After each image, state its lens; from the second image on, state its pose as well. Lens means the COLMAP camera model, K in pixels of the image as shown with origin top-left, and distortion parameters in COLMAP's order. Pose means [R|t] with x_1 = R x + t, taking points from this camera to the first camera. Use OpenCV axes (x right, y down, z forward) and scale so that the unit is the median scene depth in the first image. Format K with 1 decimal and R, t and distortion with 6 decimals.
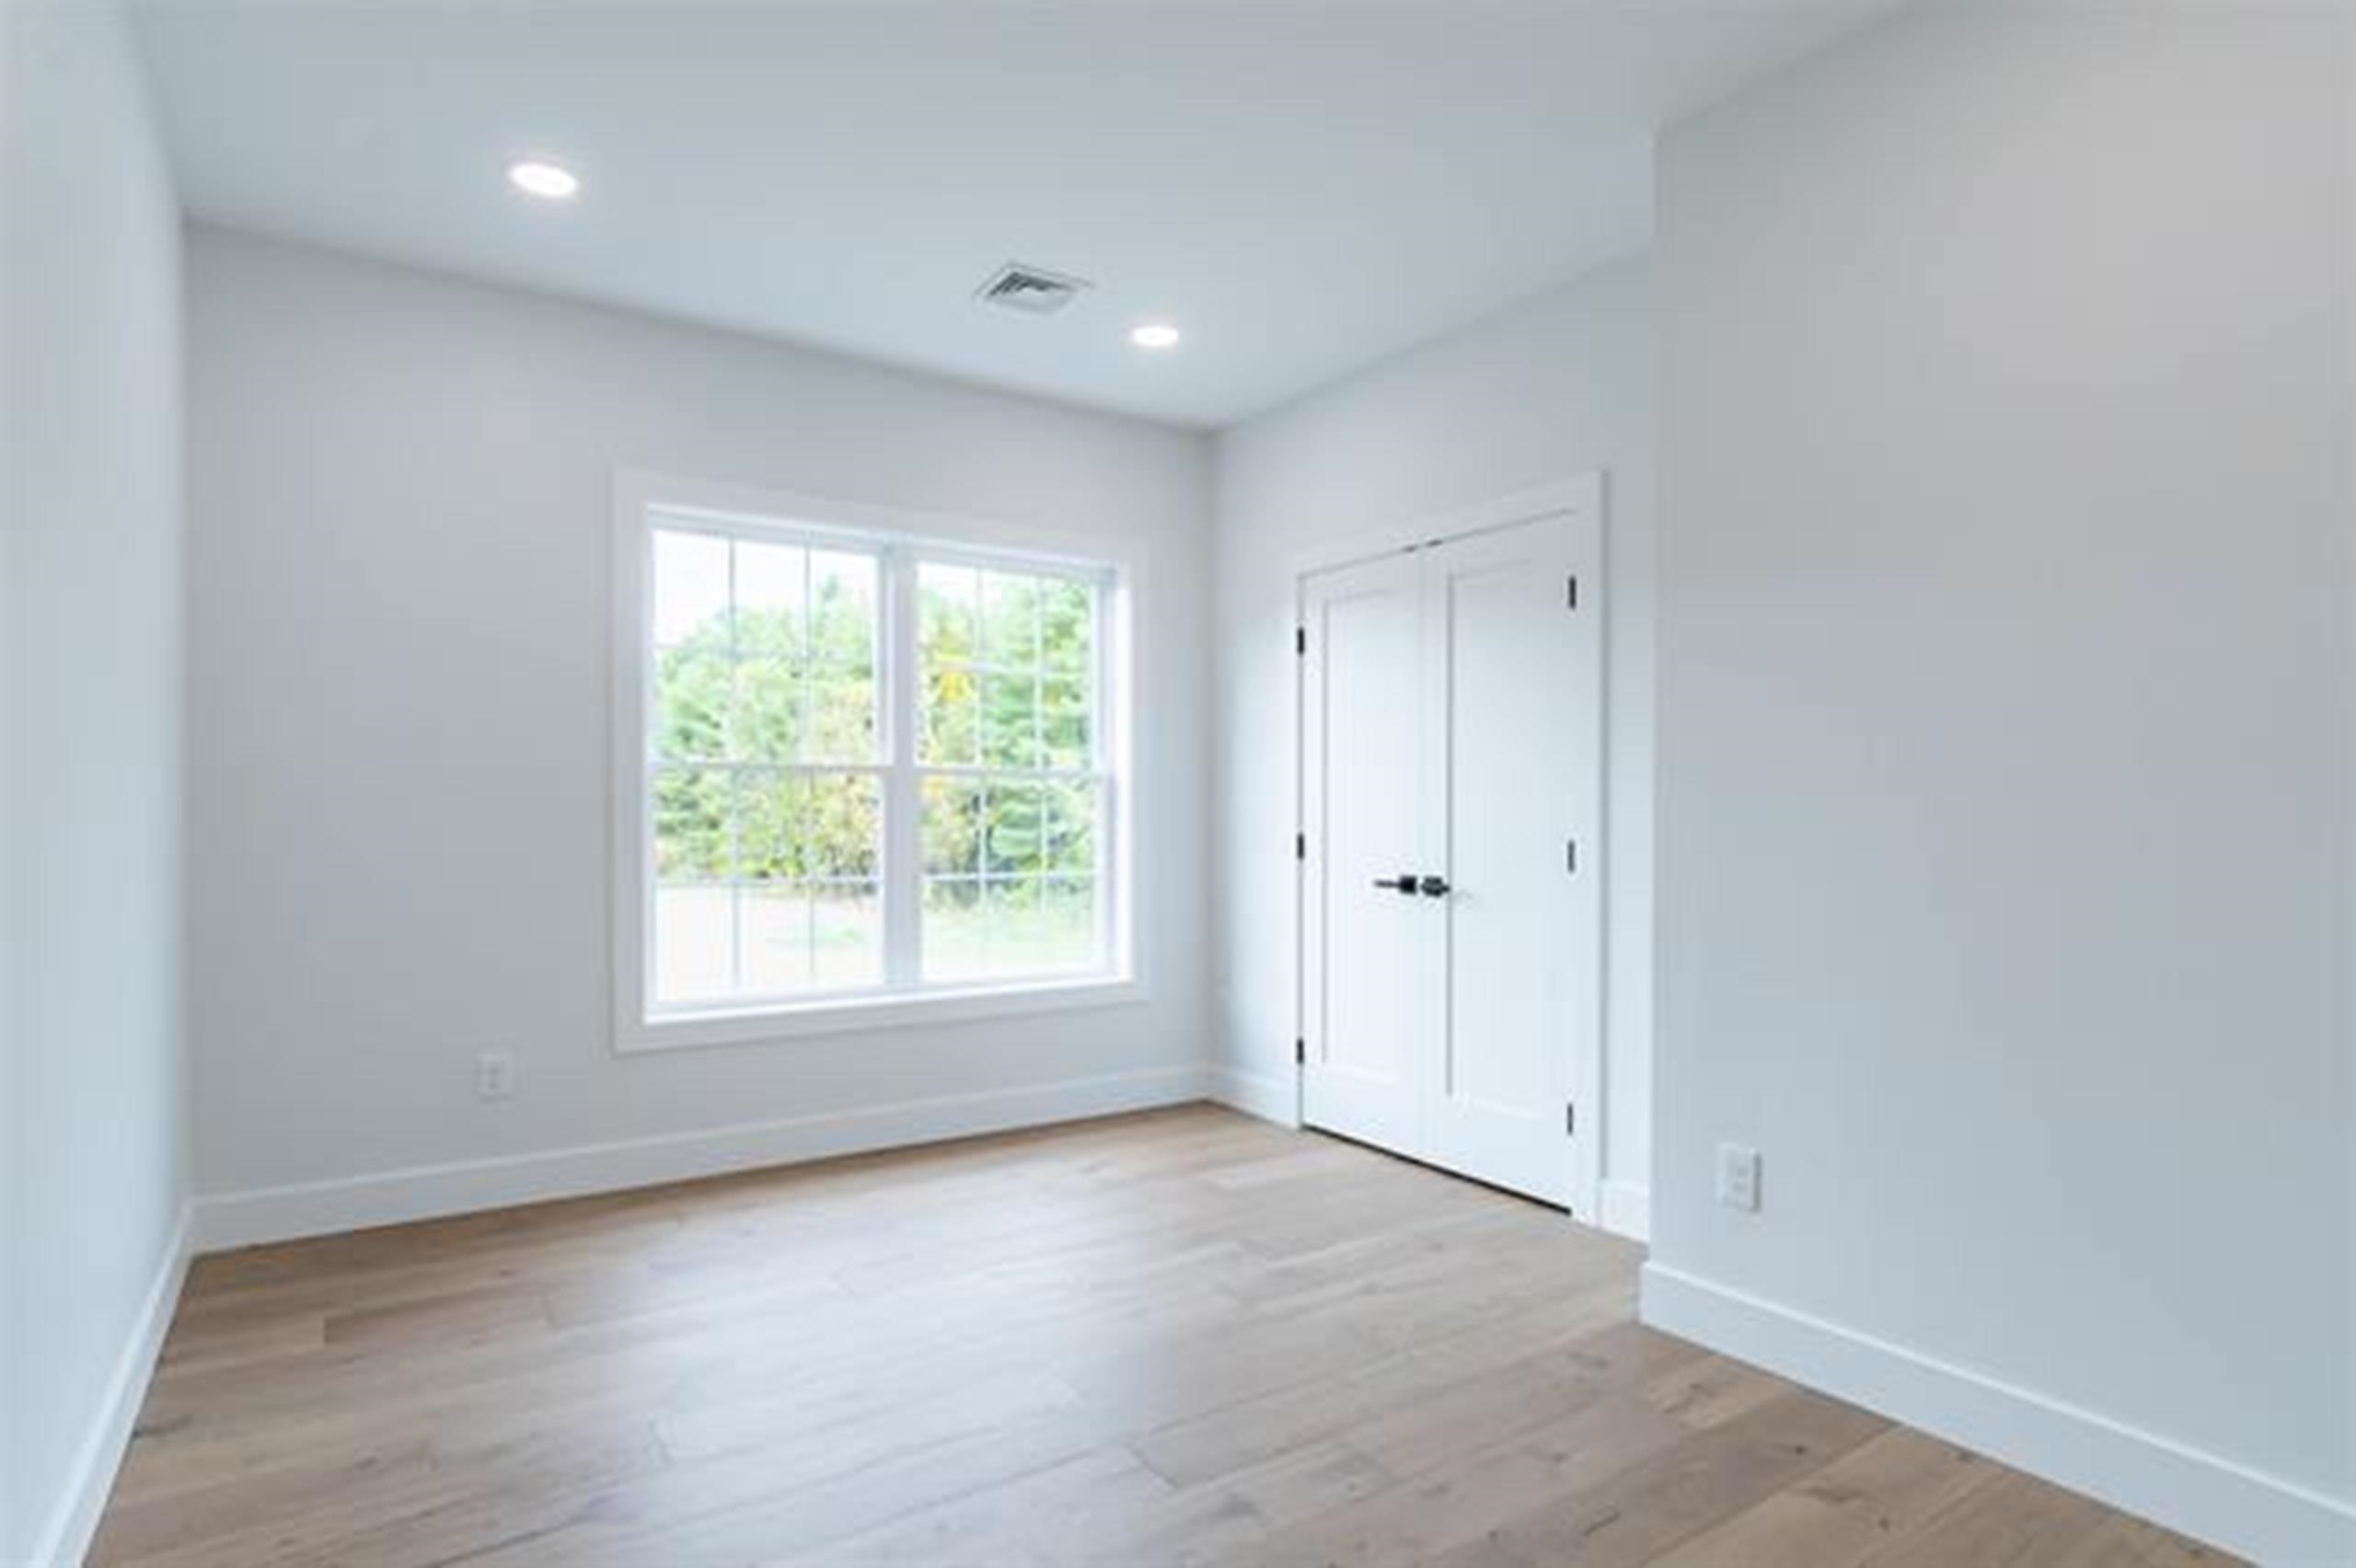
lens RADIAL K [[1241.0, 0, 1143.1], [0, 1241.0, 821.8], [0, 0, 1]] dist [0.001237, -0.000408]
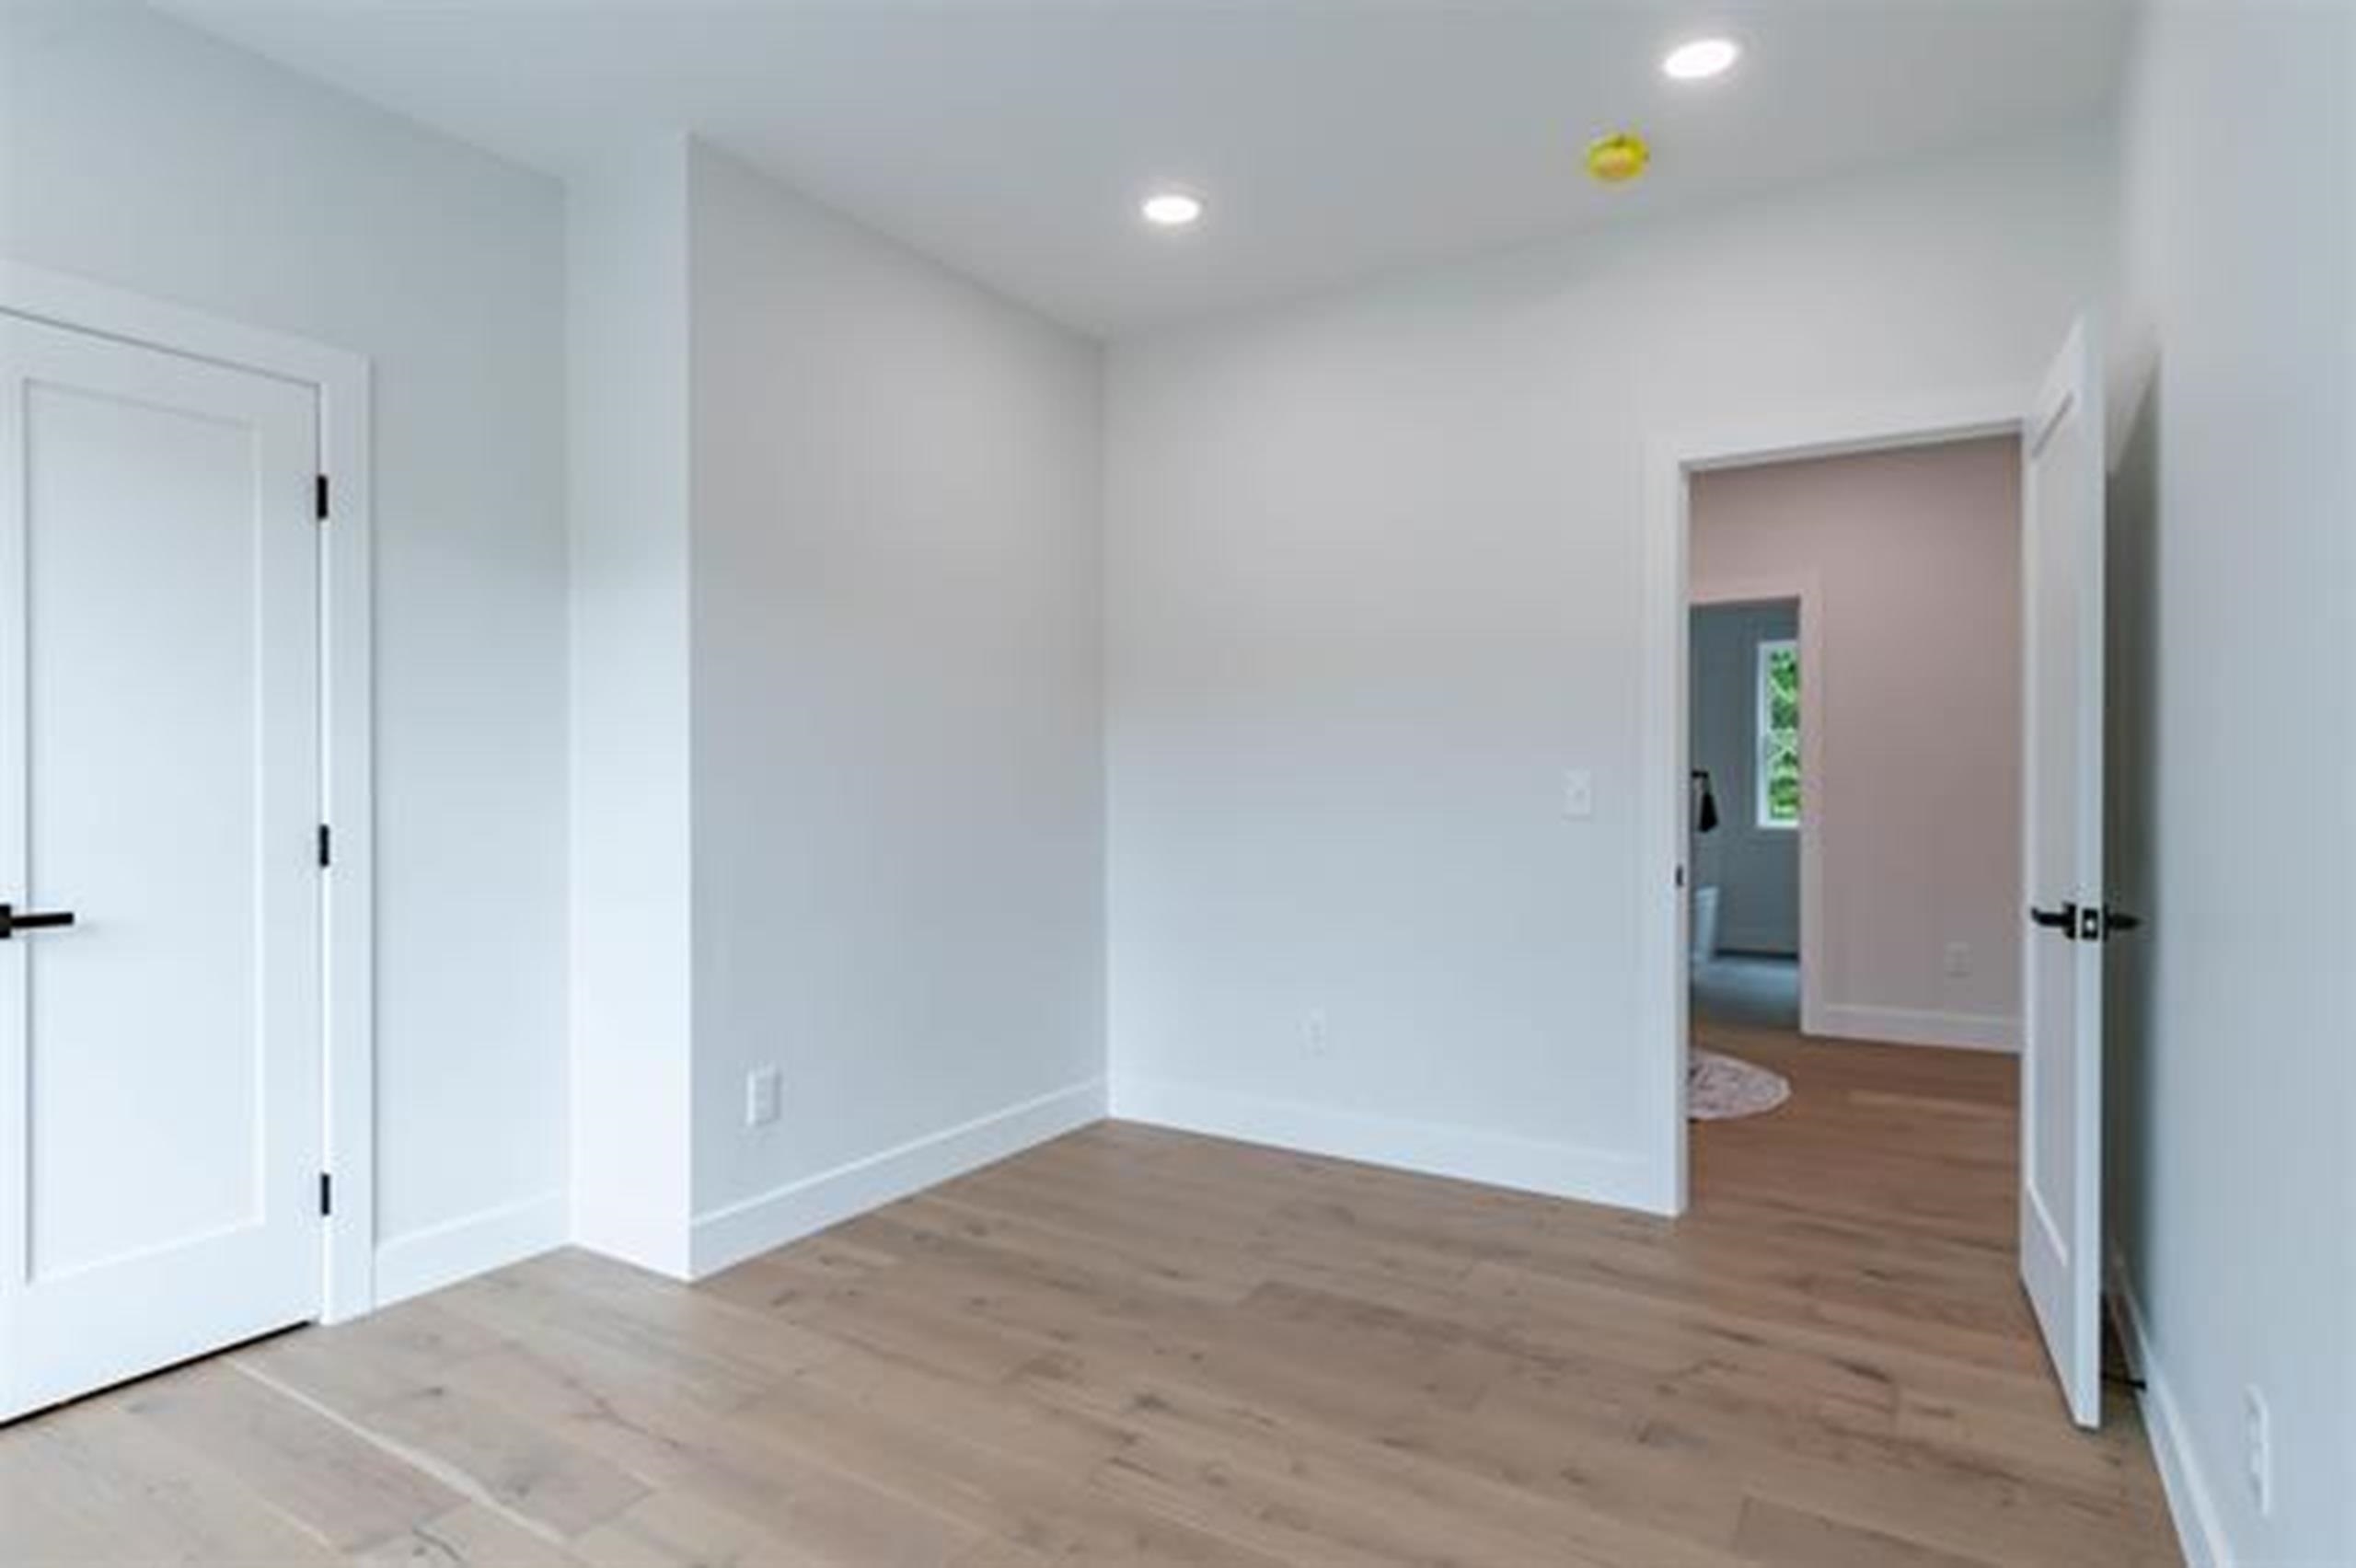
lens RADIAL K [[1238.6, 0, 1177.4], [0, 1238.6, 802.5], [0, 0, 1]] dist [0.000751, -0.000120]
pose [[-0.427451, -0.010622, 0.903976, -0.553956], [0.009402, 0.999825, 0.016194, -0.005642], [-0.903990, 0.015422, -0.427276, 0.850631]]
